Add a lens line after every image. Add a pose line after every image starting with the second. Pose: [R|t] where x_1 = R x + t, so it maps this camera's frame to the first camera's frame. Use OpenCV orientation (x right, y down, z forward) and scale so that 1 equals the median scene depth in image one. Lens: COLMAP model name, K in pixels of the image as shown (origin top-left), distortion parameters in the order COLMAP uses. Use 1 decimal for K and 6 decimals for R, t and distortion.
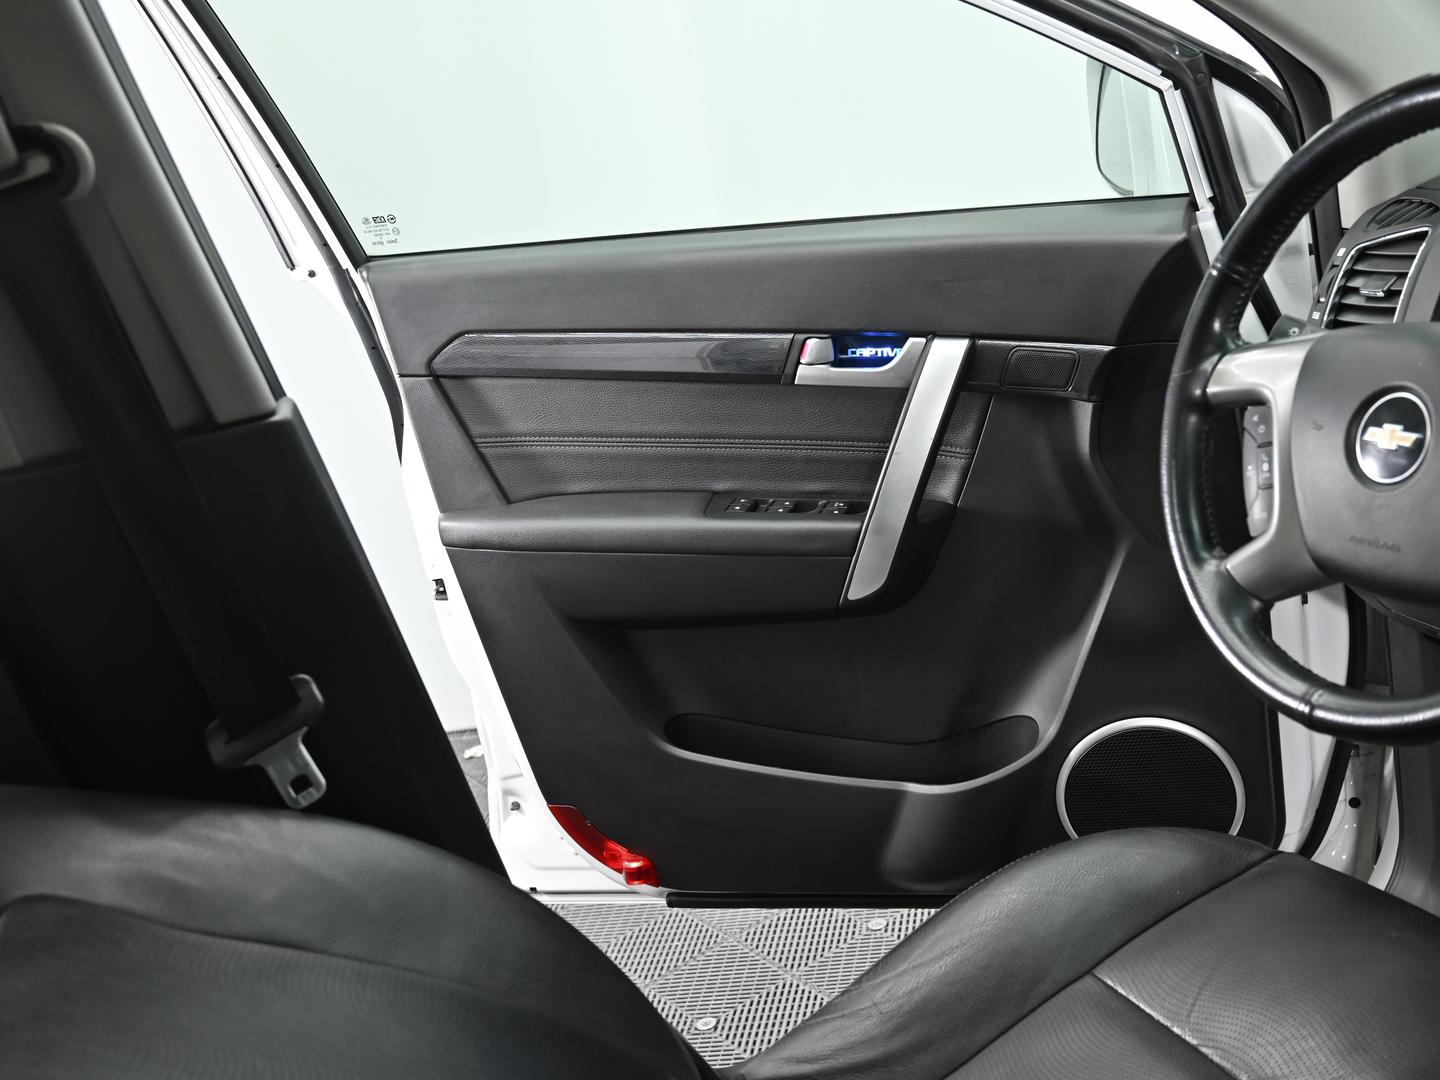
lens RADIAL K [[1577.2, 0, 718.8], [0, 1577.2, 538.8], [0, 0, 1]] dist [0.001887, 0.000000]
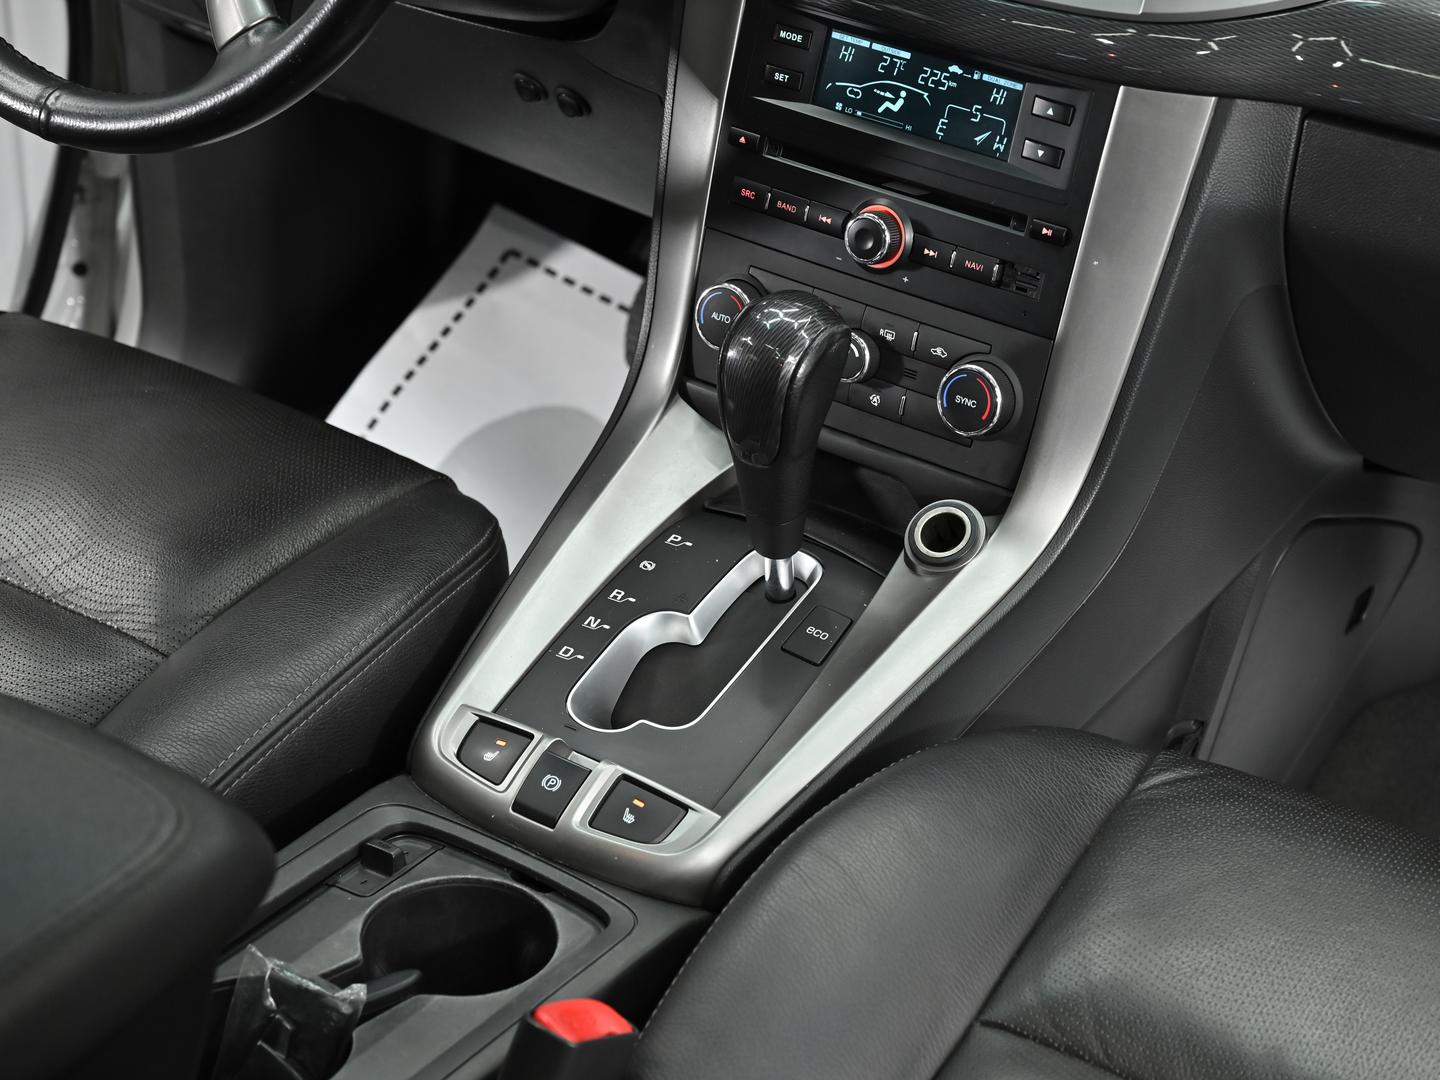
lens RADIAL K [[2908.0, 0, 722.2], [0, 2908.0, 535.3], [0, 0, 1]] dist [-0.027566, 0.000000]
pose [[0.819443, -0.110096, 0.562487, -0.144760], [-0.020057, 0.975269, 0.220109, -0.012428], [-0.572809, -0.191649, 0.796969, -0.306976]]
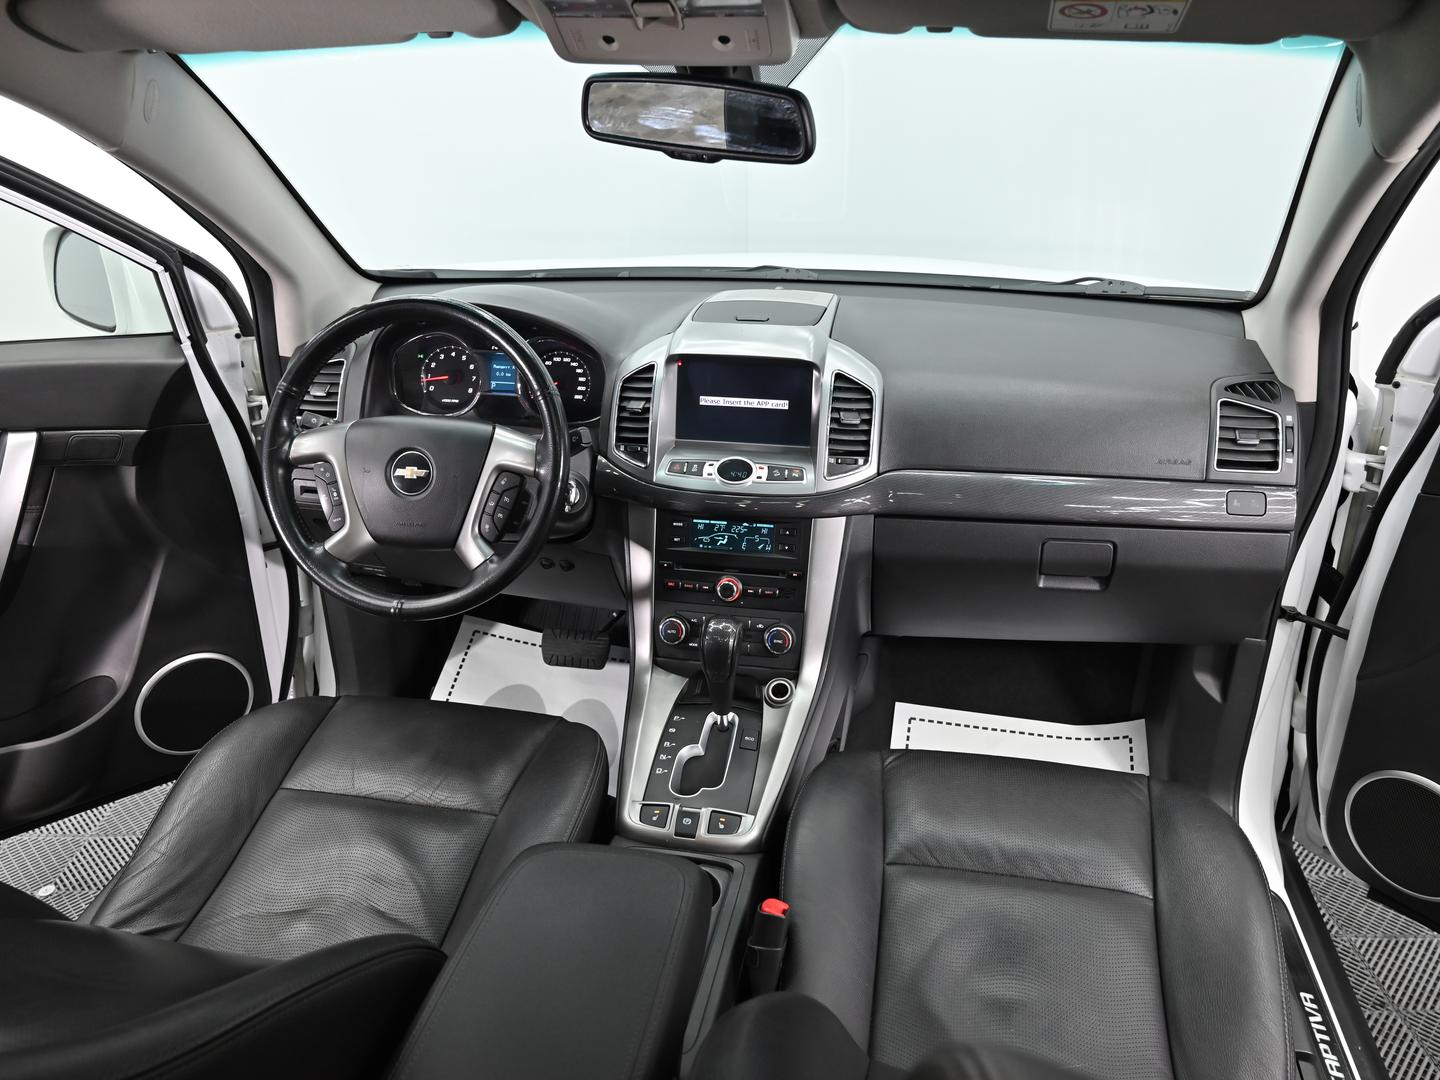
lens RADIAL K [[1038.3, 0, 715.0], [0, 1038.3, 546.5], [0, 0, 1]] dist [0.001239, 0.002076]
pose [[0.559030, -0.167987, 0.811952, -0.314583], [0.141394, 0.984232, 0.106280, -0.037955], [-0.817002, 0.055392, 0.573968, -0.069034]]
